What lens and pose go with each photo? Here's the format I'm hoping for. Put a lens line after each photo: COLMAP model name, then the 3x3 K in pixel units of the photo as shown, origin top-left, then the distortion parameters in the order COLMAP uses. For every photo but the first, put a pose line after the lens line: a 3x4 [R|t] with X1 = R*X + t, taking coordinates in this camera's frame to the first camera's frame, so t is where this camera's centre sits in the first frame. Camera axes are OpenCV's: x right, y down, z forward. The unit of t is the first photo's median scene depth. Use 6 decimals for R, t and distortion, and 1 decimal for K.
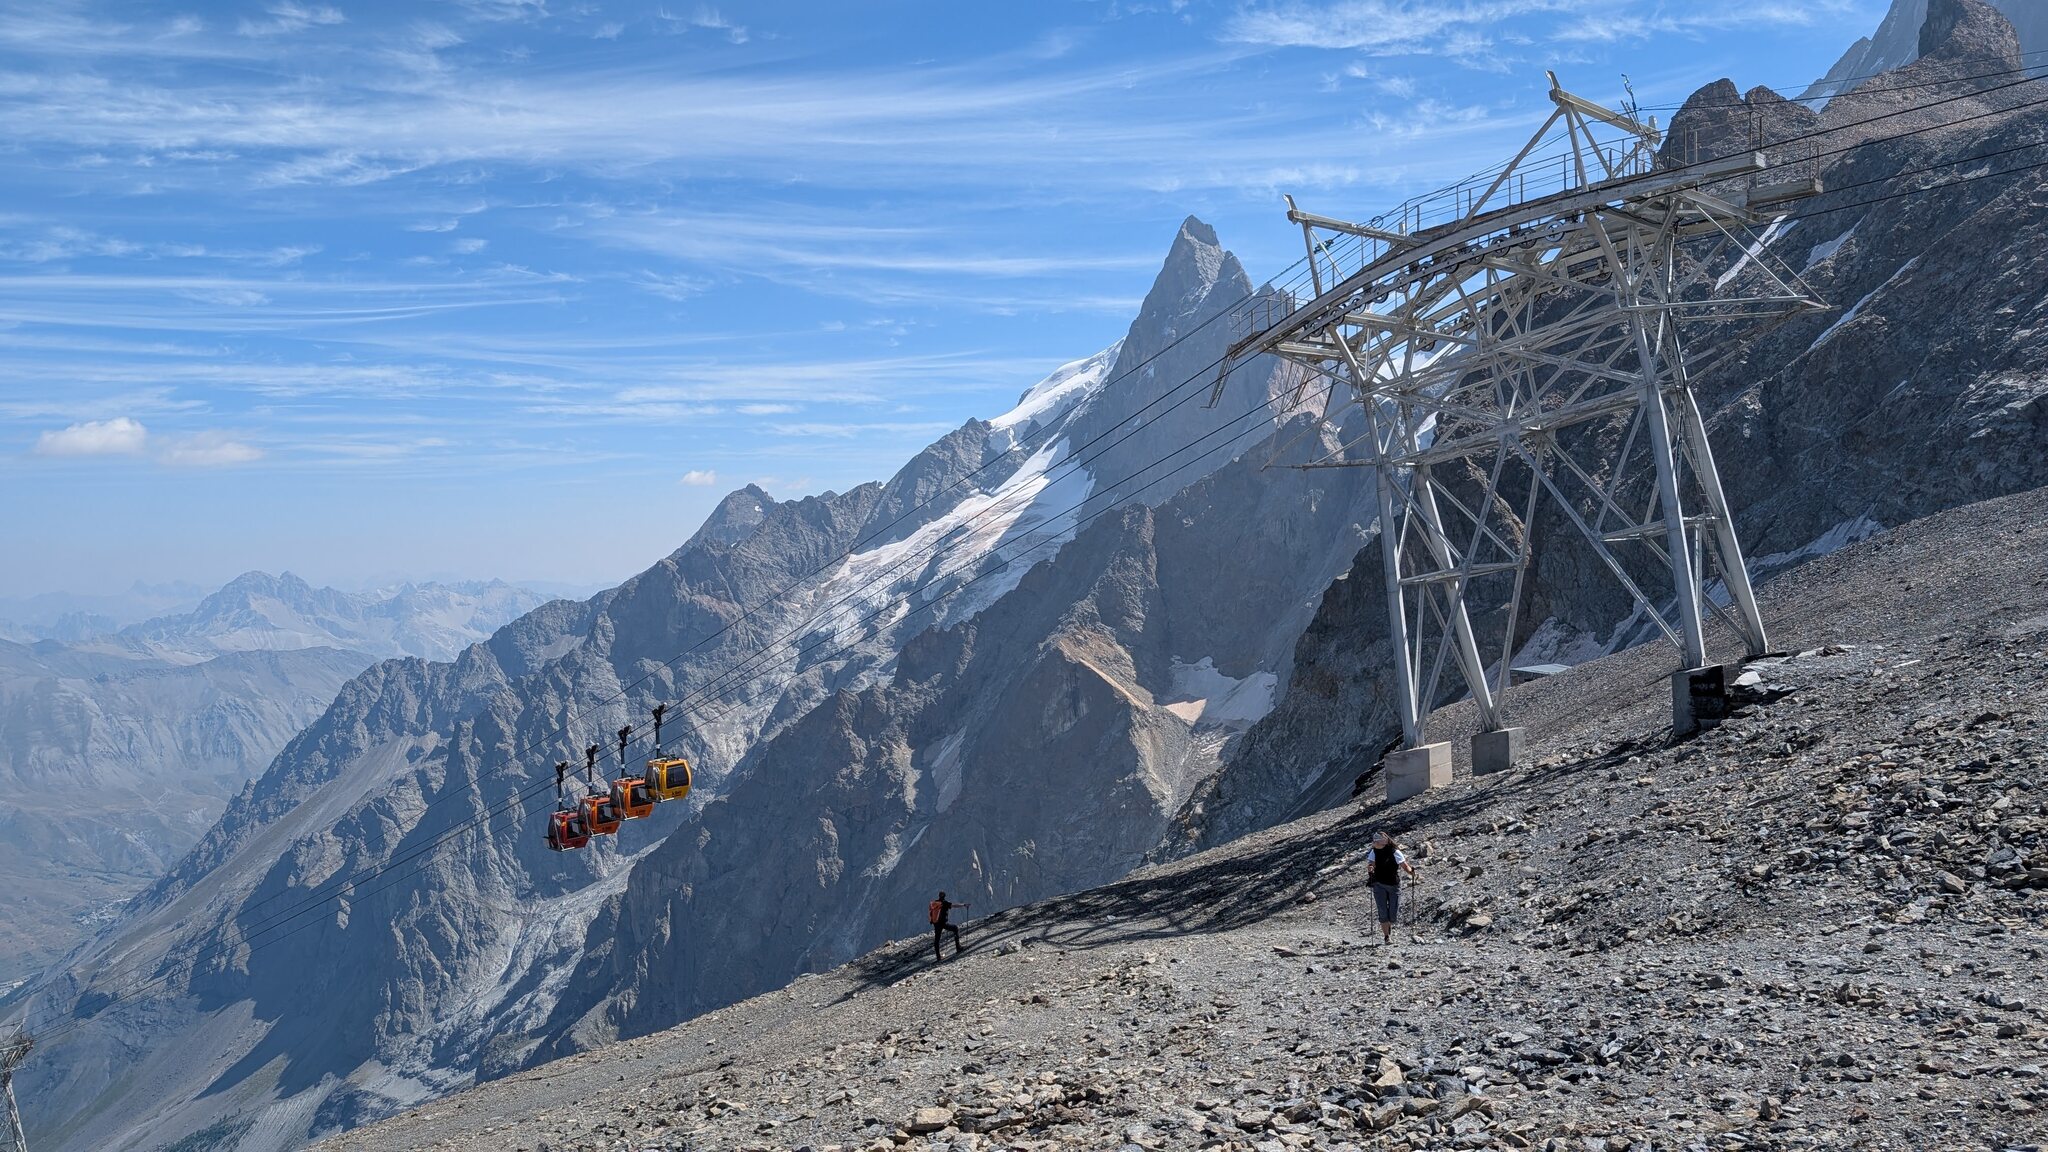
lens RADIAL K [[1457.7, 0, 1024.0], [0, 1457.7, 576.0], [0, 0, 1]] dist [0.022062, -0.004958]
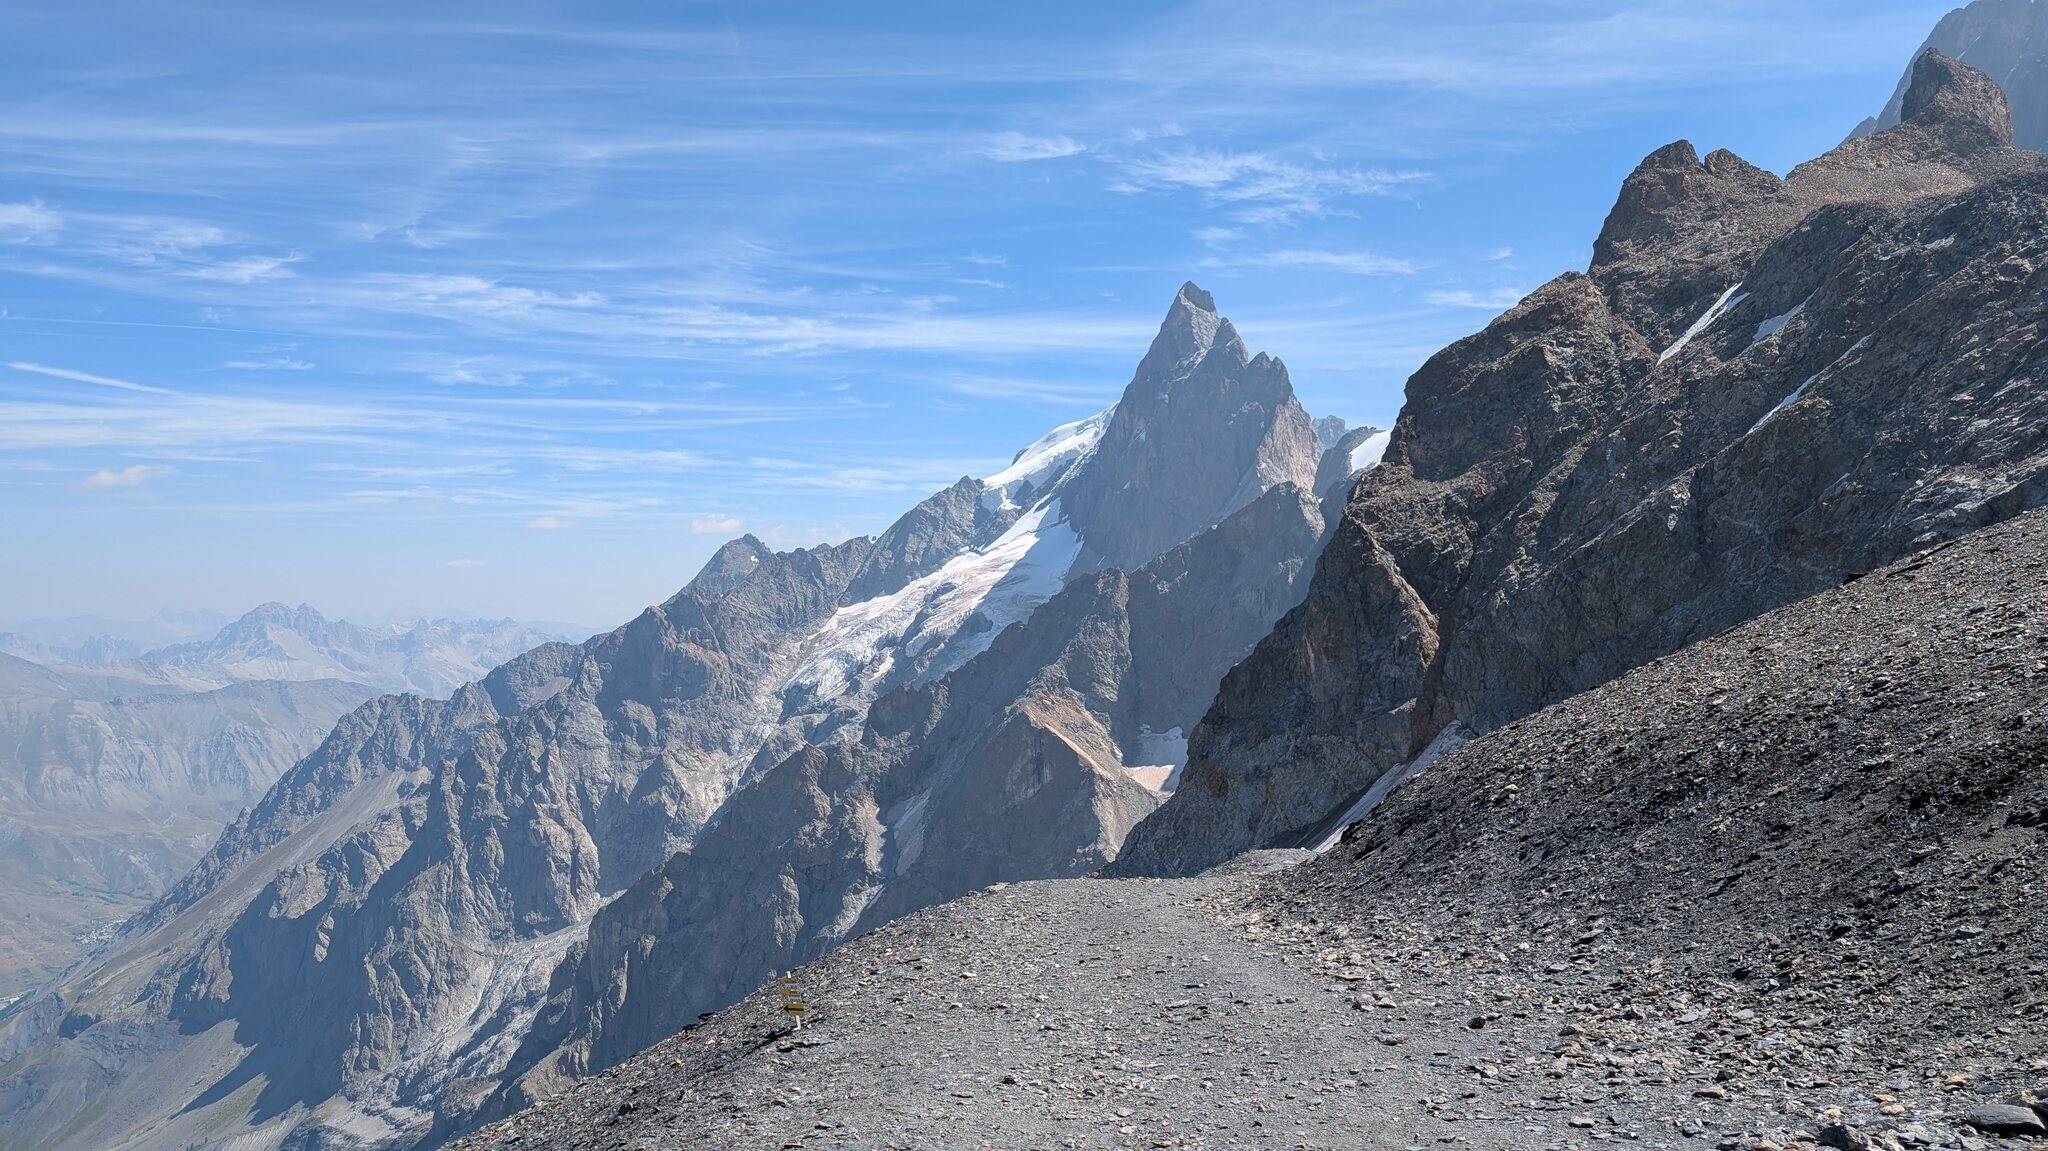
lens RADIAL K [[1358.5, 0, 1067.1], [0, 1358.5, 592.0], [0, 0, 1]] dist [0.018679, -0.002160]
pose [[0.998759, 0.035353, -0.035088, 0.071630], [-0.036090, 0.999136, -0.020606, -0.012220], [0.034329, 0.021847, 0.999172, 0.072634]]
